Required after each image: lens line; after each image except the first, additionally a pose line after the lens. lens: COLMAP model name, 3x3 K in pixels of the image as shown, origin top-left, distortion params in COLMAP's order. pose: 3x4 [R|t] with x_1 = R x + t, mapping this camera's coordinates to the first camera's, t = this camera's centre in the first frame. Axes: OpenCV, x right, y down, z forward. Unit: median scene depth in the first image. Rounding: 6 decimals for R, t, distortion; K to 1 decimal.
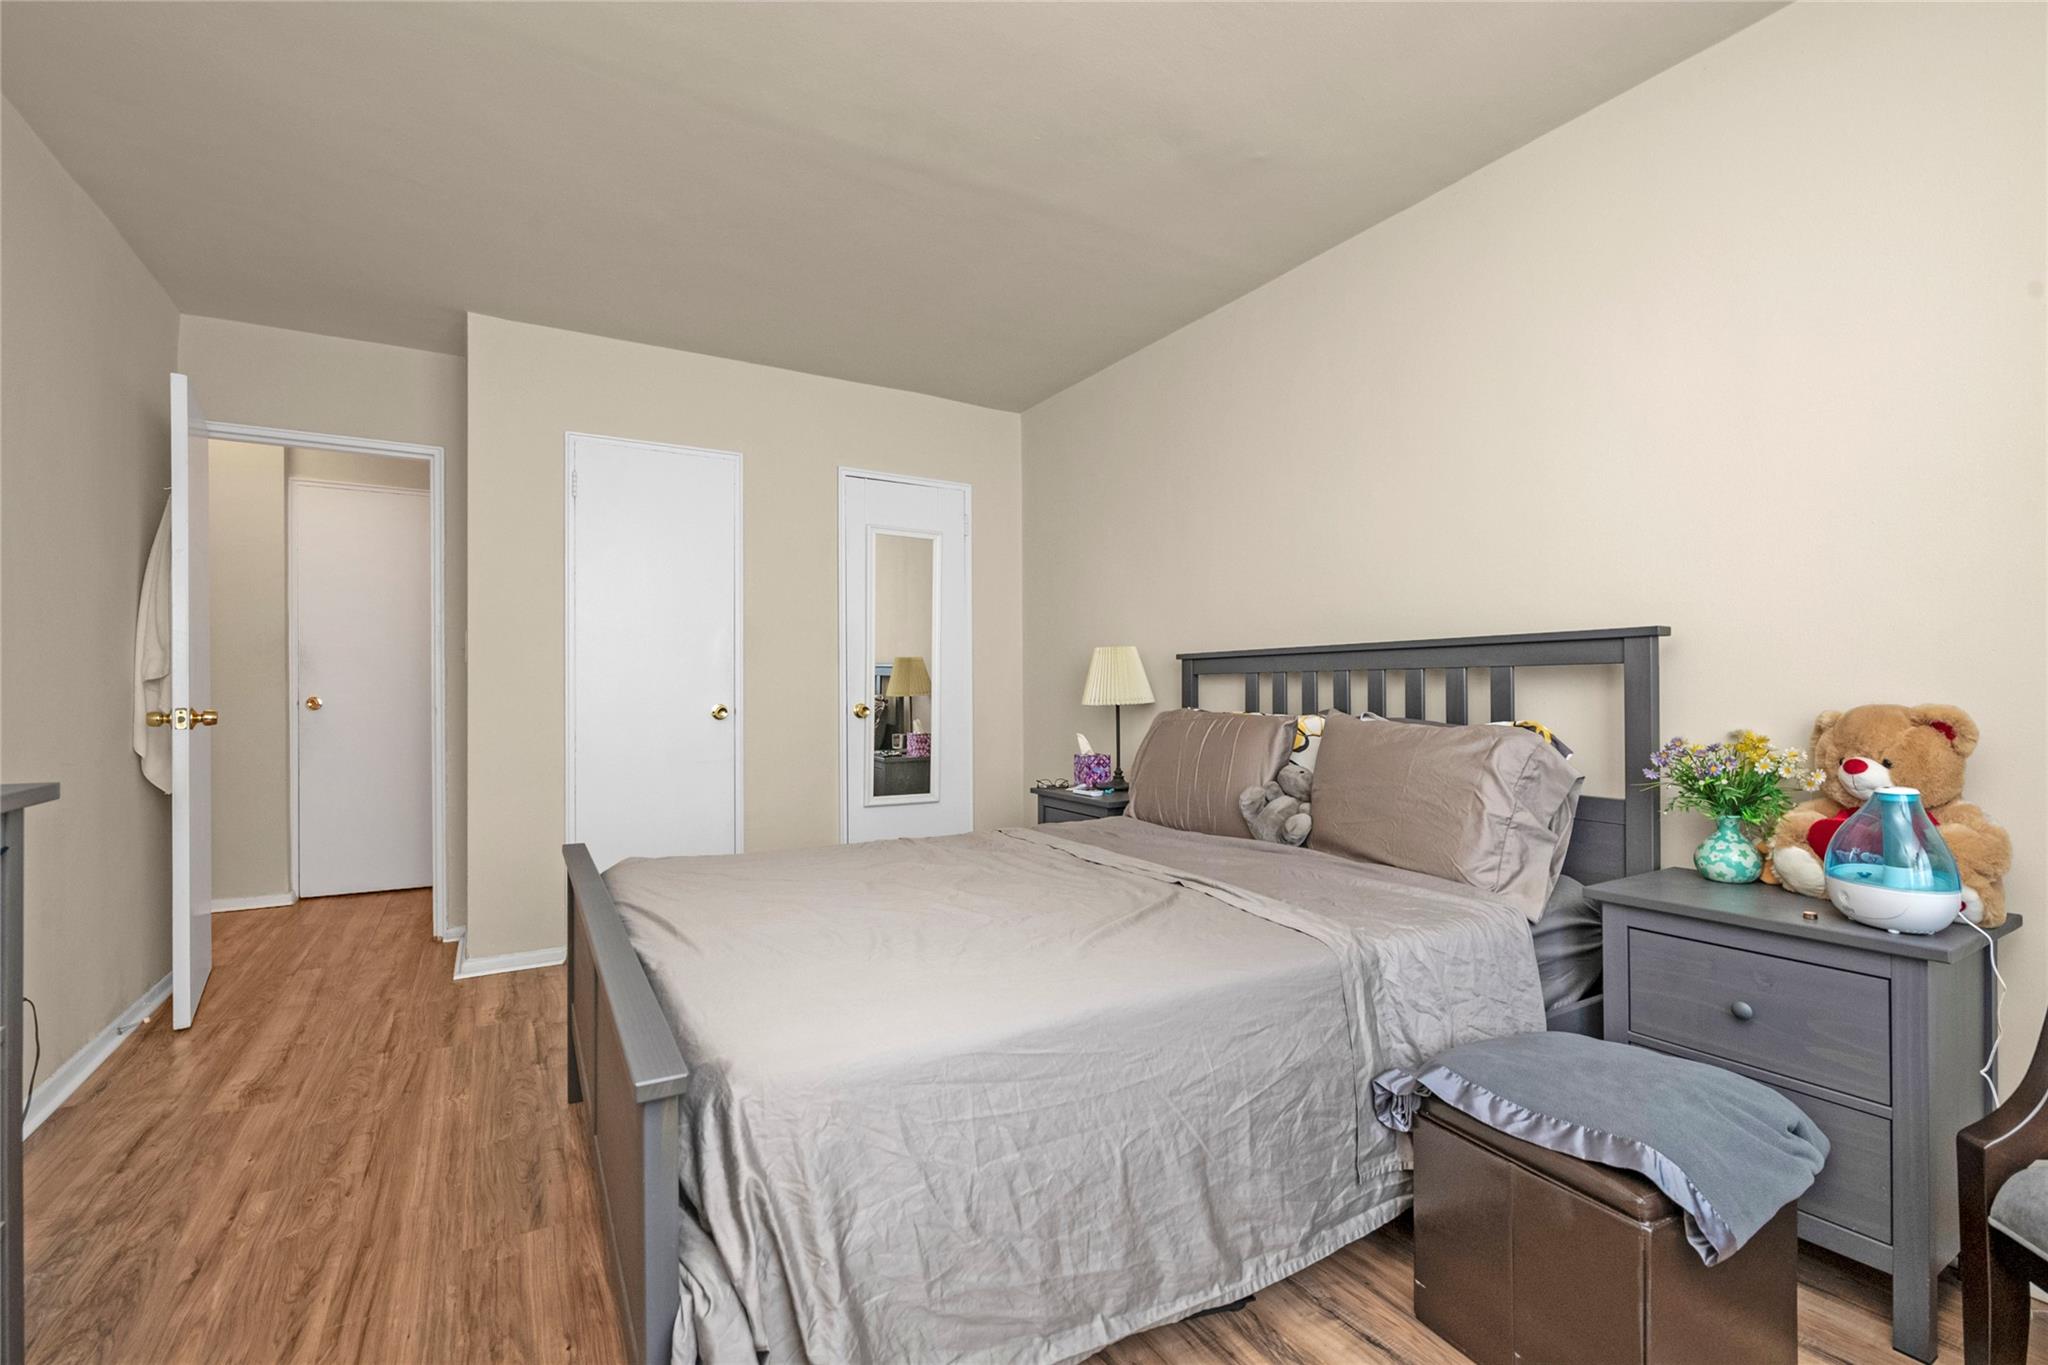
lens RADIAL K [[910.8, 0, 1026.1], [0, 910.8, 683.1], [0, 0, 1]] dist [0.000550, 0.000049]
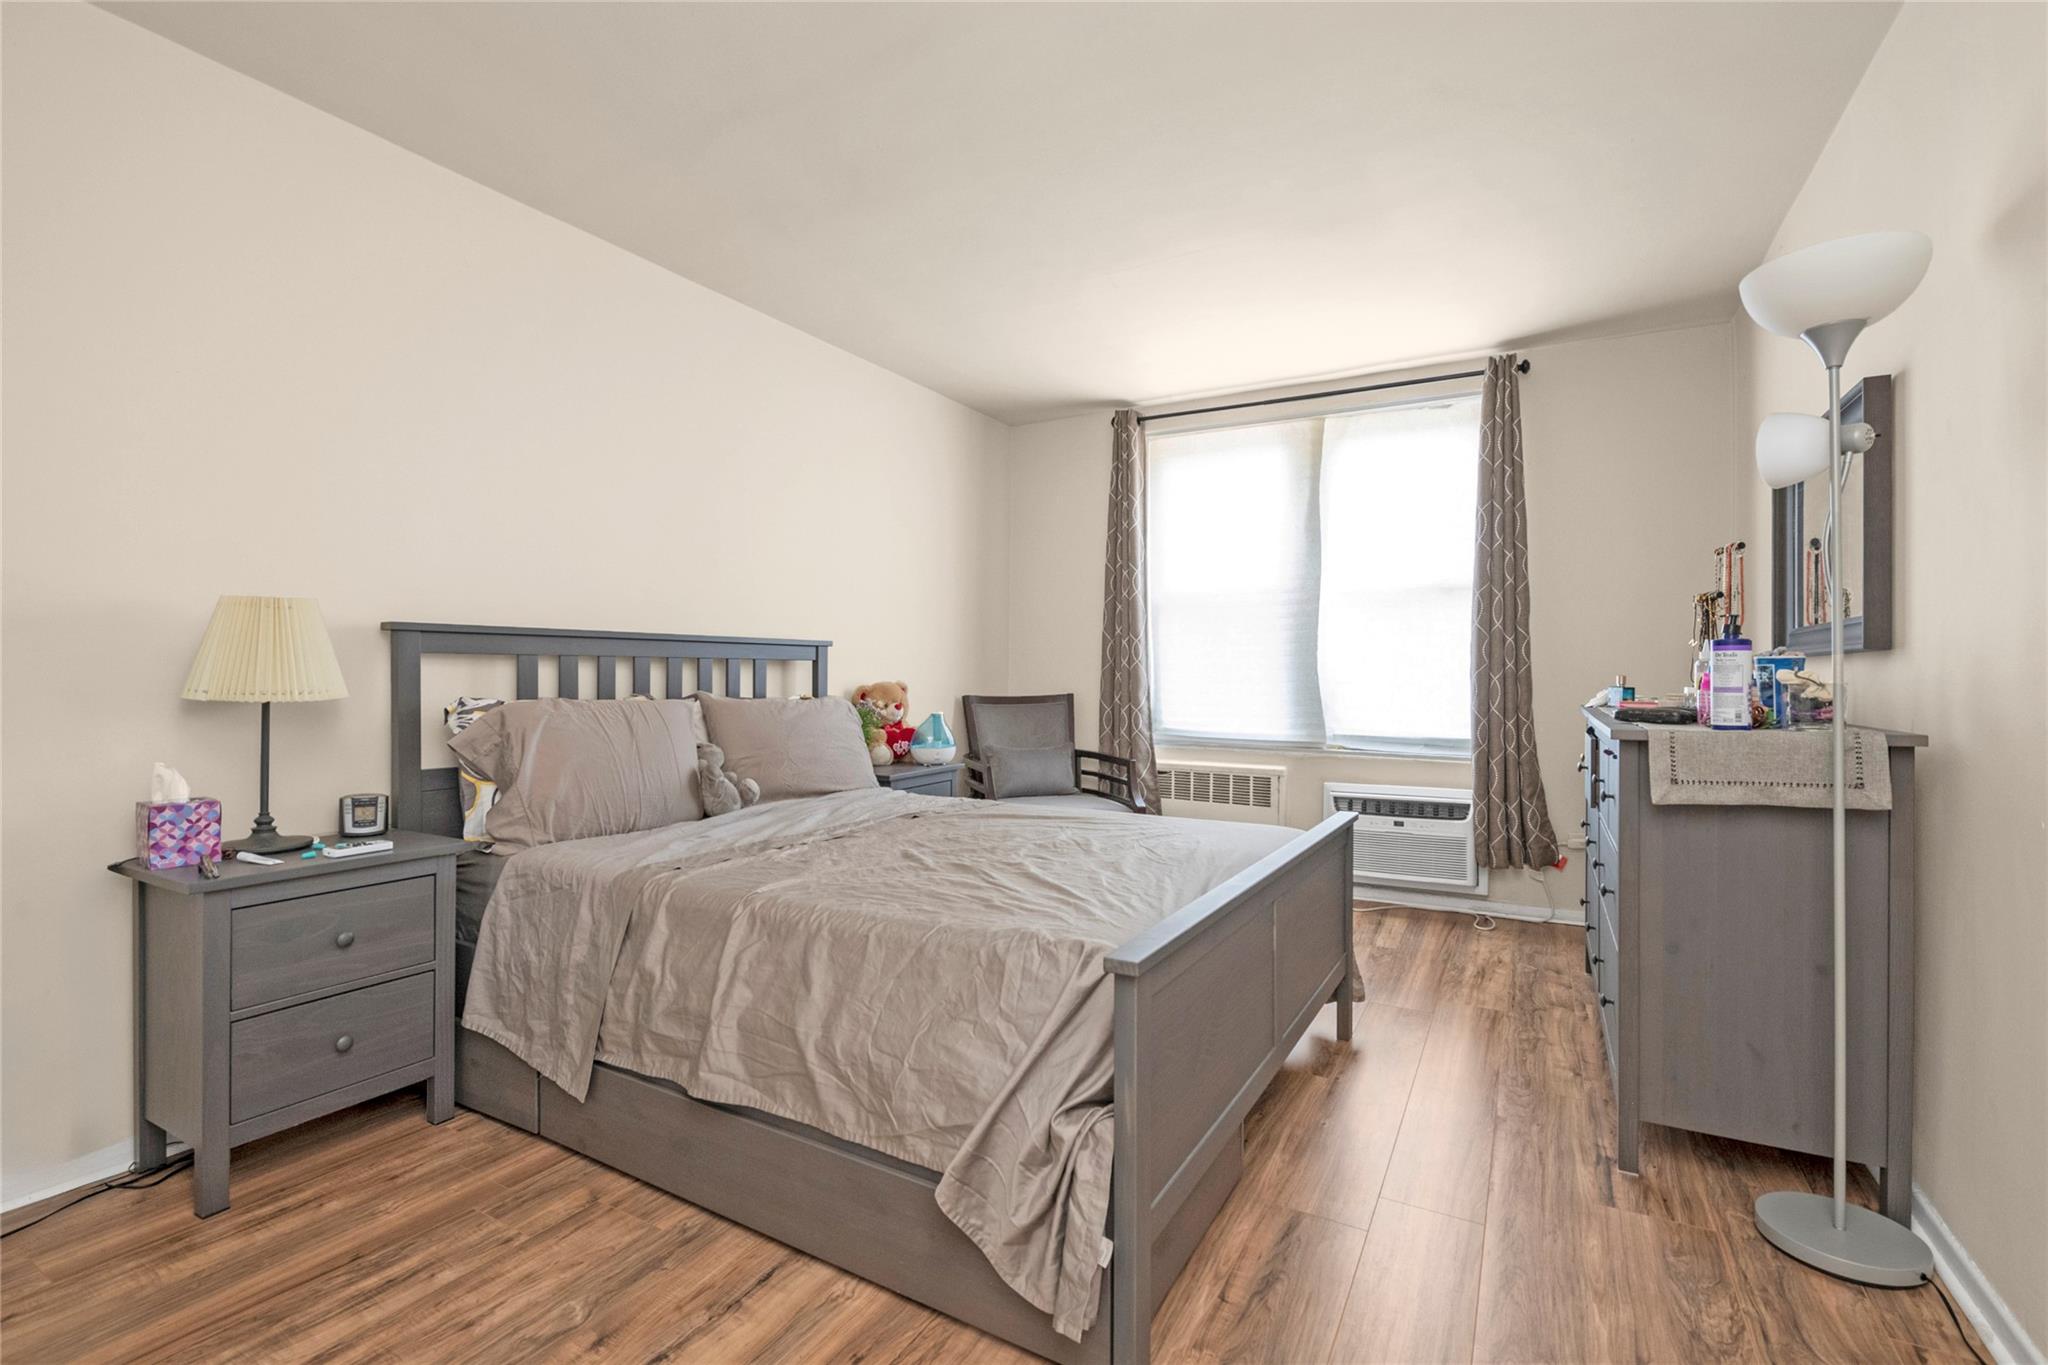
lens RADIAL K [[910.8, 0, 1024.7], [0, 910.8, 678.8], [0, 0, 1]] dist [0.000550, 0.000049]
pose [[-0.506533, 0.000525, 0.862220, -0.767689], [-0.003323, 0.999991, -0.002561, 0.012751], [-0.862214, -0.004162, -0.506527, 1.091085]]
